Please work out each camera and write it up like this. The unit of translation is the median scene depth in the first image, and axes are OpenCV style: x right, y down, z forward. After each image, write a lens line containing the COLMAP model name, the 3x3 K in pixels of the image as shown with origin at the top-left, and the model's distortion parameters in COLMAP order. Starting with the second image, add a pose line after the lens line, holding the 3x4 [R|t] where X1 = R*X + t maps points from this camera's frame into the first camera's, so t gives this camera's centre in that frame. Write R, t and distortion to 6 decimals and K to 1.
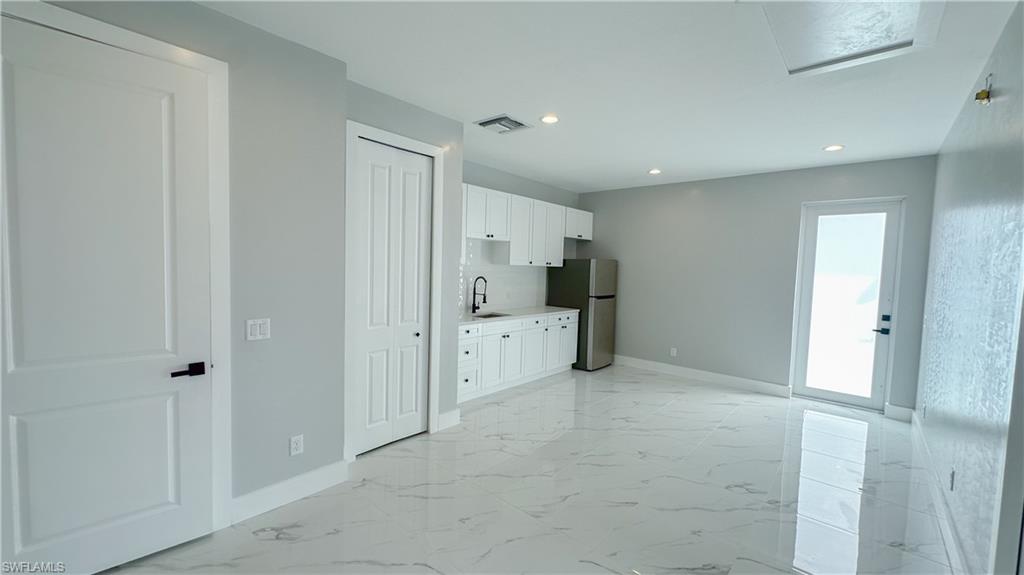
lens RADIAL K [[409.8, 0, 512.0], [0, 409.8, 287.5], [0, 0, 1]] dist [-0.001820, 0.000024]
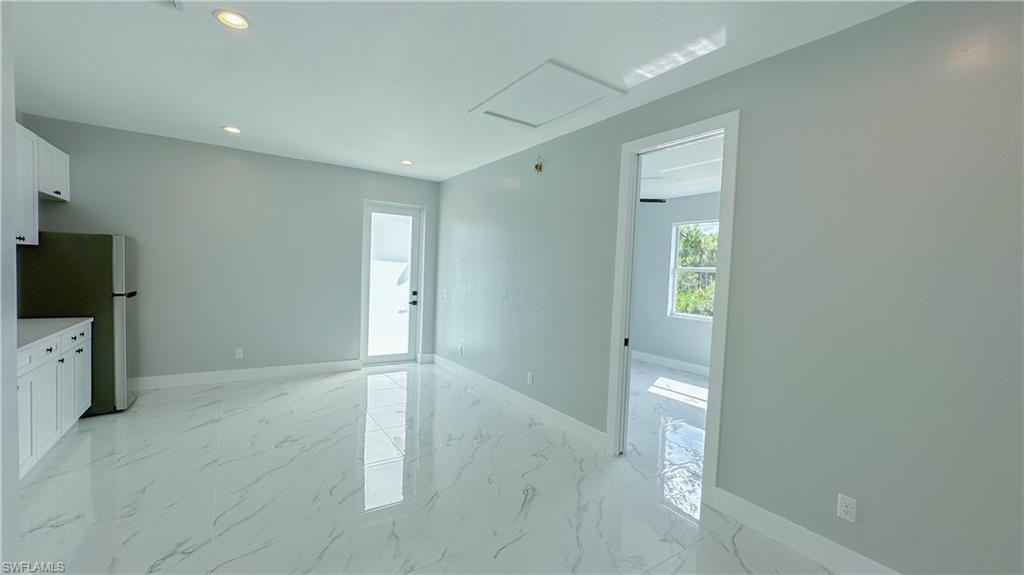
lens RADIAL K [[413.1, 0, 512.0], [0, 413.1, 287.5], [0, 0, 1]] dist [0.002657, 0.000139]
pose [[0.253132, -0.060292, 0.965551, -0.317452], [0.017486, 0.998178, 0.057745, -0.018025], [-0.967274, 0.002267, 0.253725, 0.294916]]
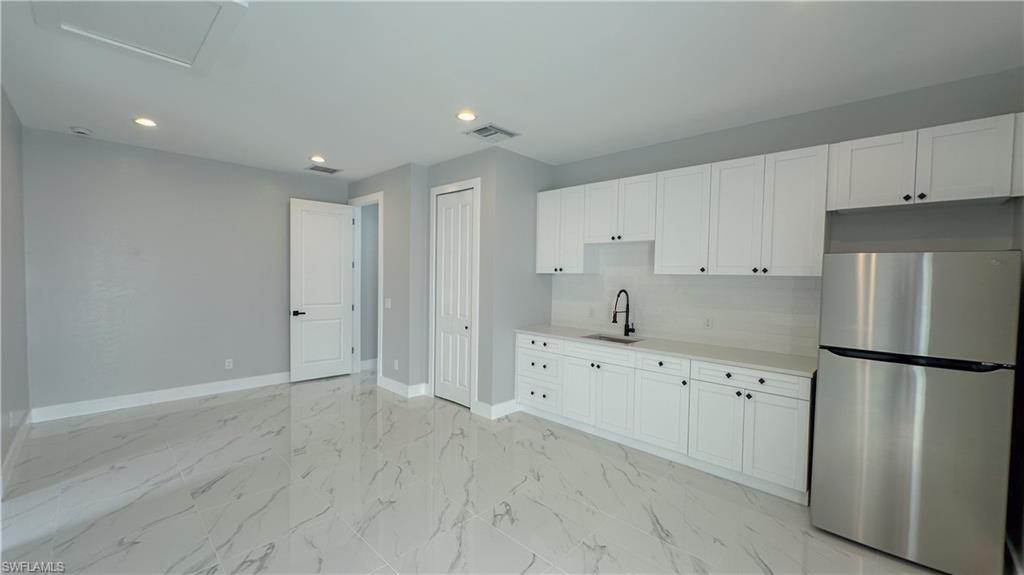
lens RADIAL K [[409.8, 0, 512.0], [0, 409.8, 287.5], [0, 0, 1]] dist [-0.001820, 0.000024]
pose [[-0.046833, 0.000435, -0.998903, 0.733028], [-0.073381, 0.997296, 0.003875, -0.018623], [0.996204, 0.073482, -0.046674, 0.834094]]
